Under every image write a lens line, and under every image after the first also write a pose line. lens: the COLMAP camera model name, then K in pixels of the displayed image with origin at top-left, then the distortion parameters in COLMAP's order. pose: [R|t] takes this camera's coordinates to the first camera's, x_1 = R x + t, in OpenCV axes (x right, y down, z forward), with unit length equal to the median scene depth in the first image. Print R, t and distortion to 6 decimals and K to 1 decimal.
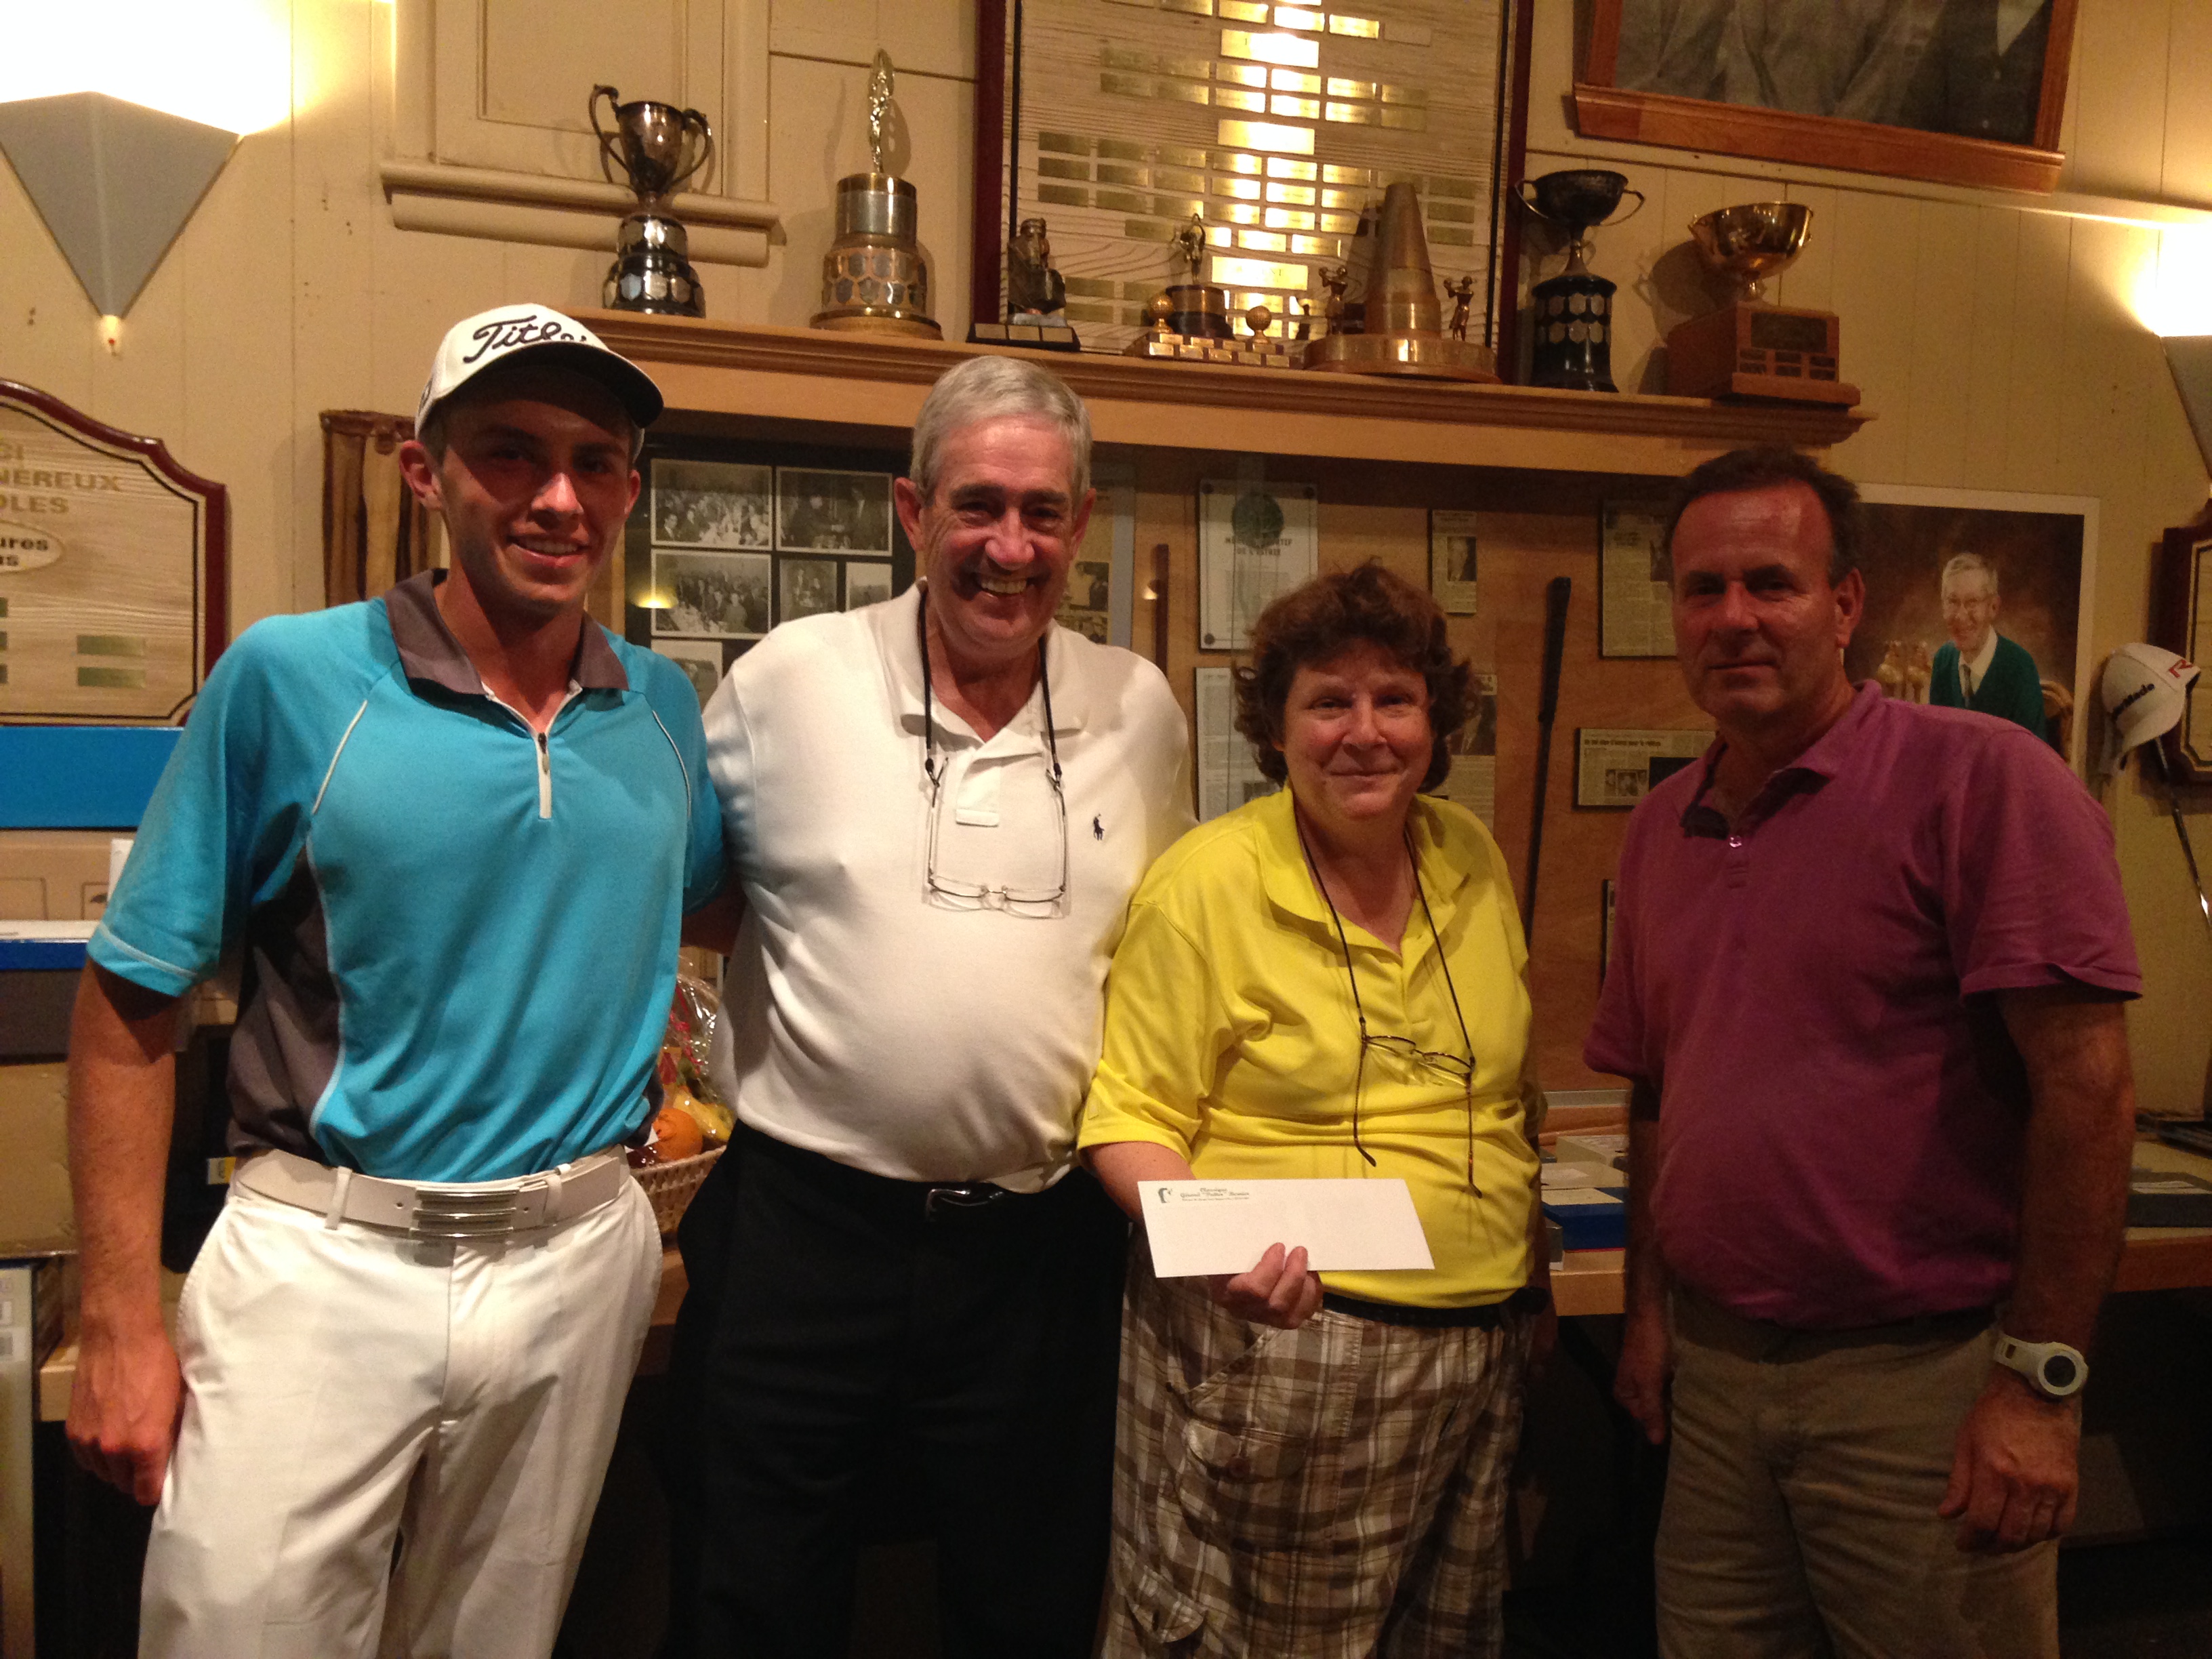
lens RADIAL K [[1998.4, 0, 1104.8], [0, 1998.4, 821.6], [0, 0, 1]] dist [0.191640, -0.305056]
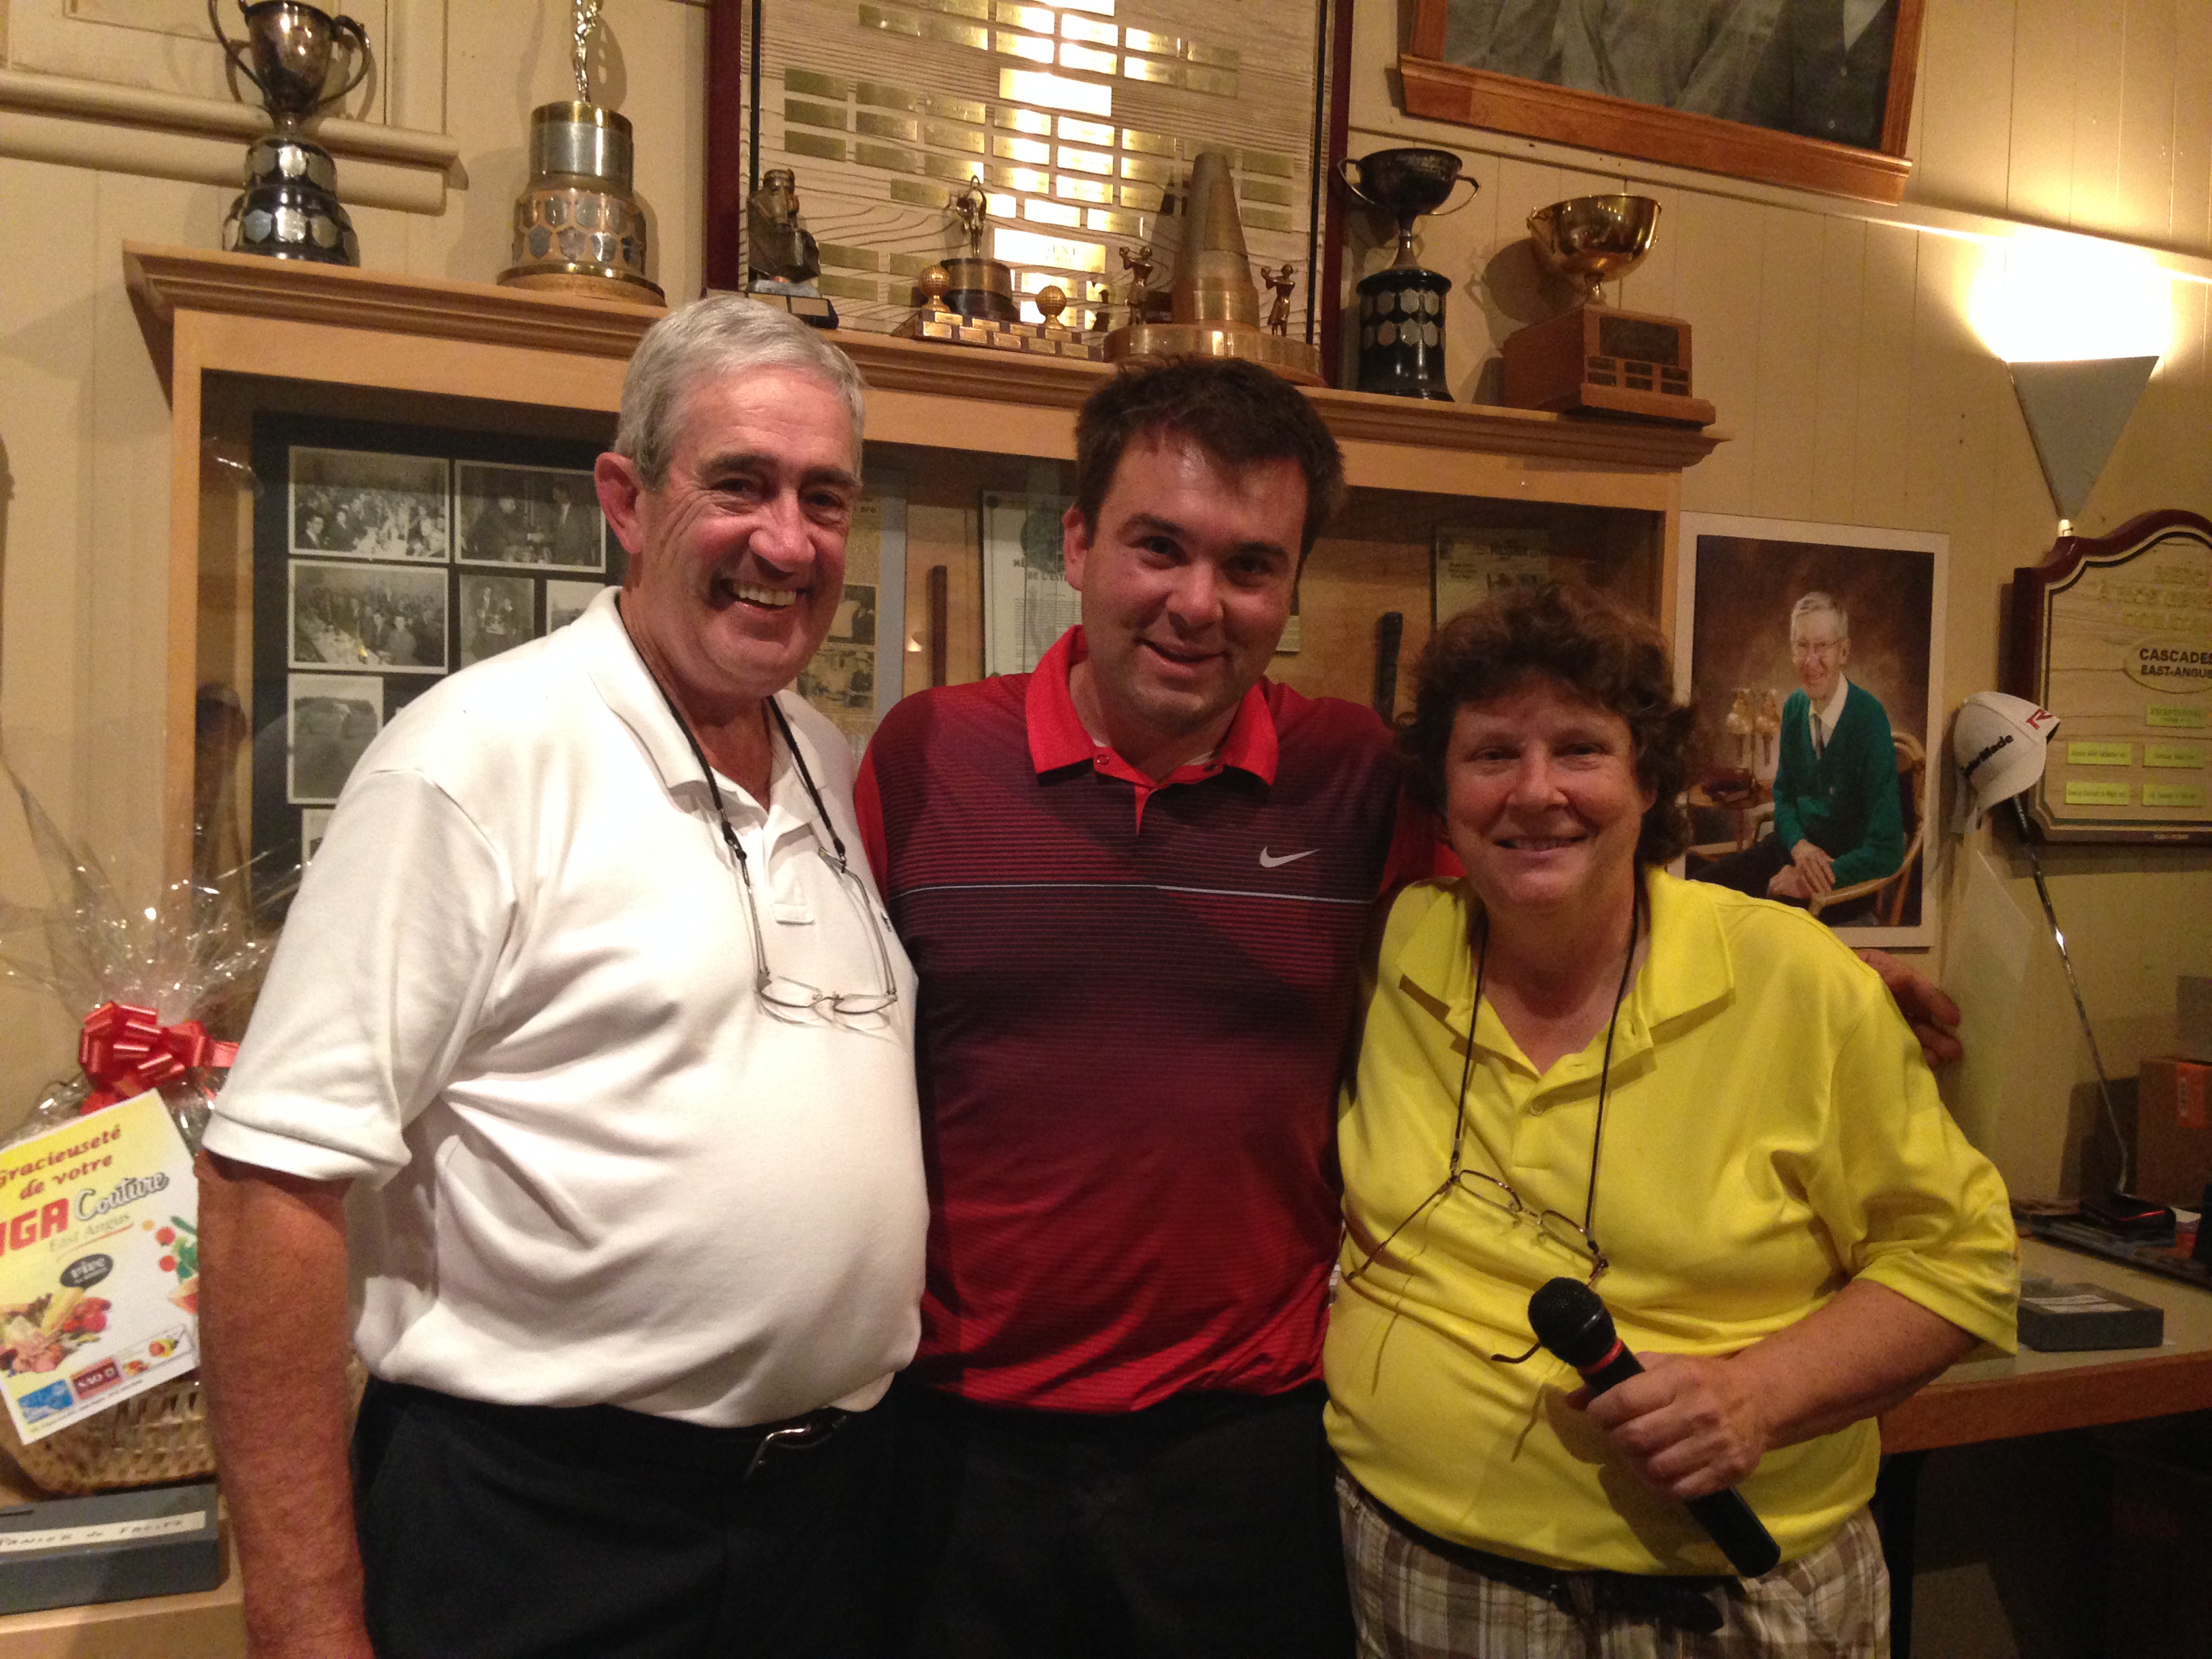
lens RADIAL K [[1998.4, 0, 1104.8], [0, 1998.4, 821.6], [0, 0, 1]] dist [0.191640, -0.305056]
pose [[0.993129, -0.003904, 0.116959, -0.001320], [0.007134, 0.999604, -0.027213, -0.007345], [-0.116807, 0.027861, 0.992764, 0.156125]]
